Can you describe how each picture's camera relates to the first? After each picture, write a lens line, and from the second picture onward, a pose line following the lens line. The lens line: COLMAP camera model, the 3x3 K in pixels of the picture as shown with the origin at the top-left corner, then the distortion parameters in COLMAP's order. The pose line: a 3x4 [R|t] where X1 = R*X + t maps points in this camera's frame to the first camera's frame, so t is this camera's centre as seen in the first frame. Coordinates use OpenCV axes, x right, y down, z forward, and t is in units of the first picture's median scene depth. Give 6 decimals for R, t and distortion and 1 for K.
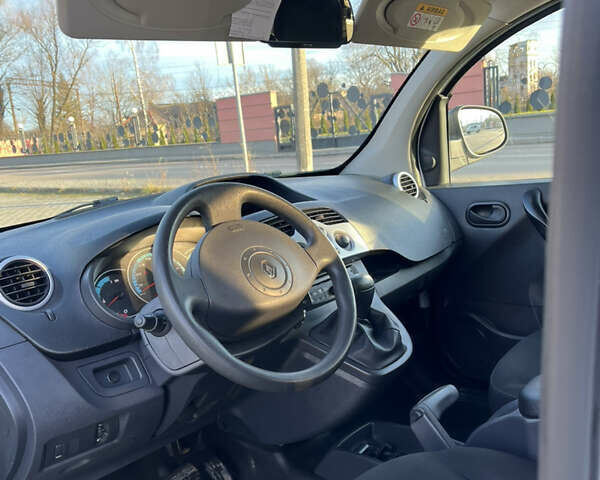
lens RADIAL K [[616.8, 0, 291.8], [0, 616.8, 241.2], [0, 0, 1]] dist [0.053803, 0.006920]
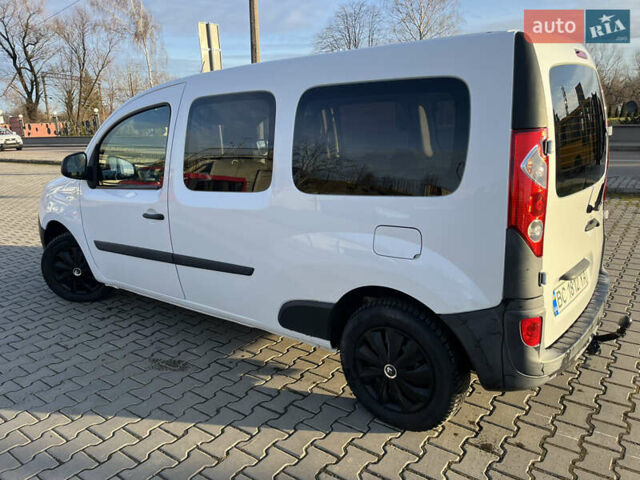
lens RADIAL K [[487.8, 0, 320.0], [0, 487.8, 240.0], [0, 0, 1]] dist [0.089204, -0.123556]
pose [[0.994658, 0.039543, 0.095351, 0.035323], [-0.043743, 0.998144, 0.042373, 0.015035], [-0.093498, -0.046318, 0.994542, -0.134337]]
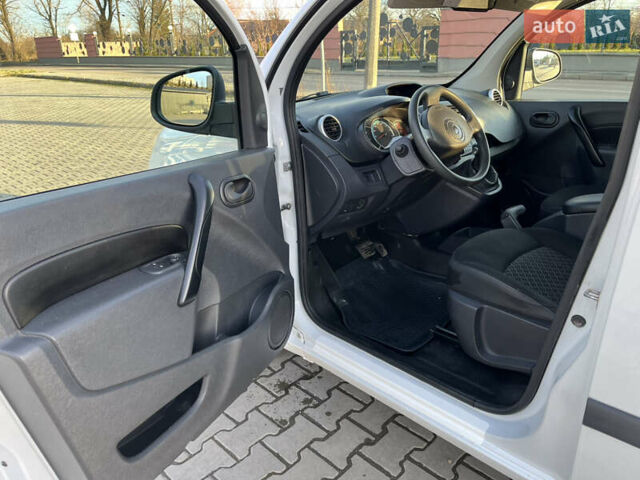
lens RADIAL K [[487.8, 0, 320.0], [0, 487.8, 240.0], [0, 0, 1]] dist [0.089204, -0.123556]
pose [[0.996085, 0.086804, -0.016725, -0.018807], [-0.082115, 0.978619, 0.188581, 0.005862], [0.032737, -0.186469, 0.981915, -0.030596]]
